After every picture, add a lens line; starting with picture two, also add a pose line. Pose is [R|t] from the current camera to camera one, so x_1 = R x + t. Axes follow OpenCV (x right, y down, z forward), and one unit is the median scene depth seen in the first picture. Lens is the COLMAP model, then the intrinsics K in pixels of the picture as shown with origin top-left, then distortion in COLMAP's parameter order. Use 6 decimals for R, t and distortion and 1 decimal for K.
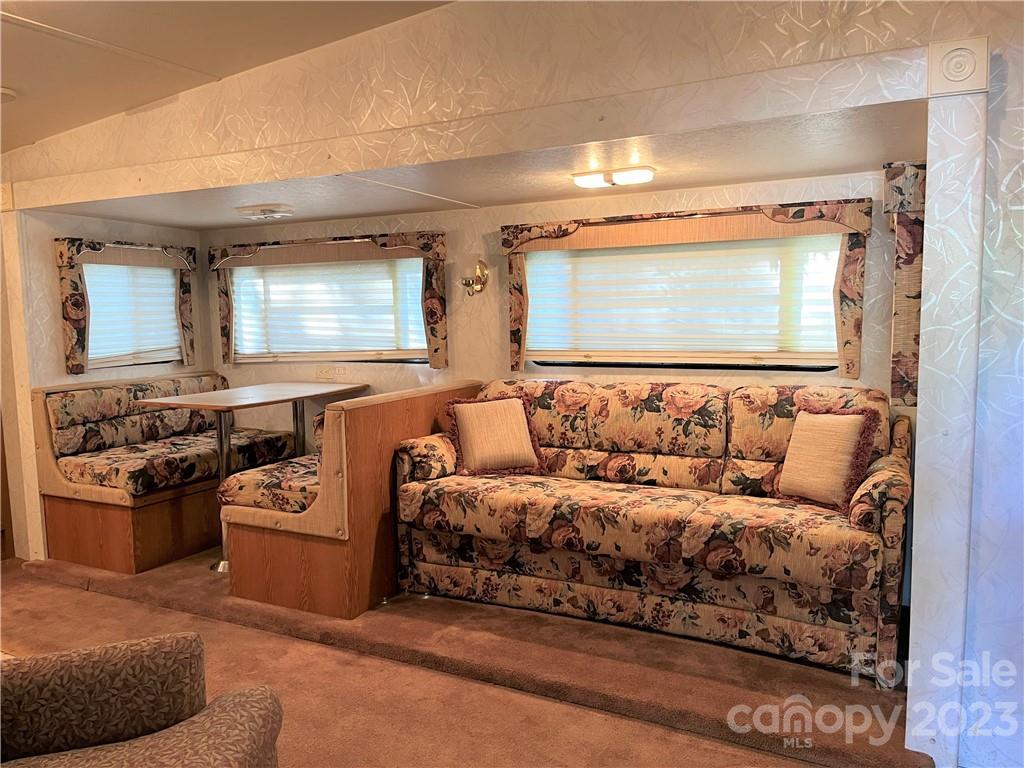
lens RADIAL K [[771.3, 0, 509.2], [0, 771.3, 384.8], [0, 0, 1]] dist [0.052021, -0.062391]
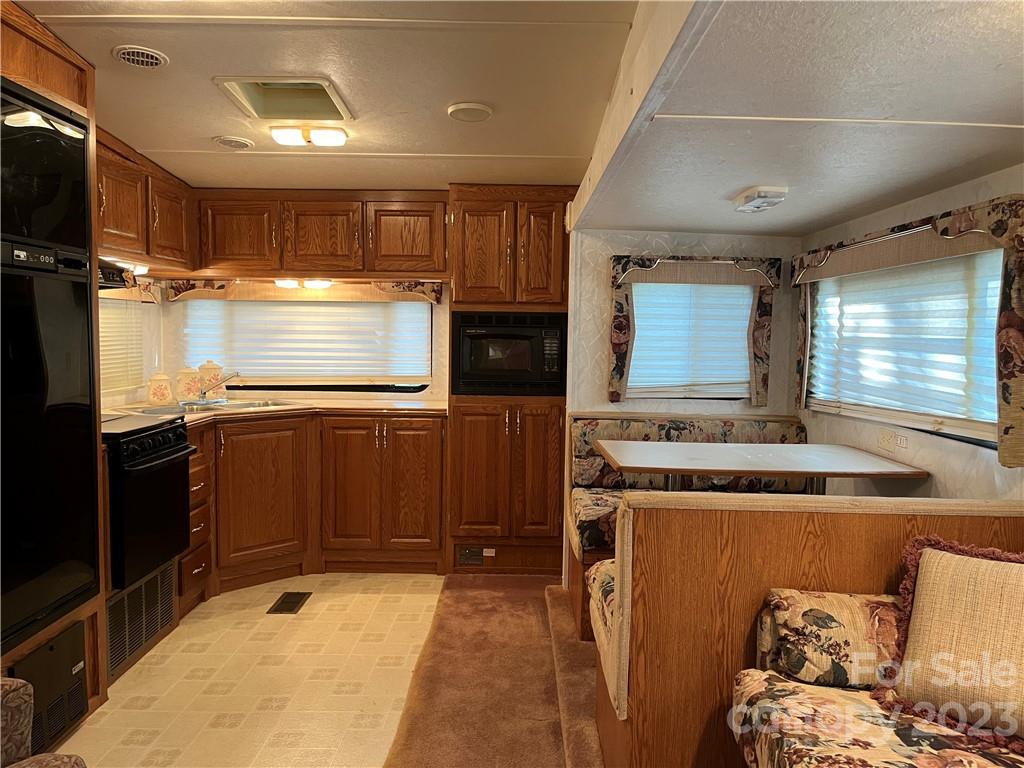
lens RADIAL K [[771.3, 0, 511.4], [0, 771.3, 376.3], [0, 0, 1]] dist [0.052021, -0.062391]
pose [[0.461861, 0.077022, -0.883602, 0.244854], [-0.113885, 0.993126, 0.027041, -0.067833], [0.879610, 0.088140, 0.467458, 0.567310]]
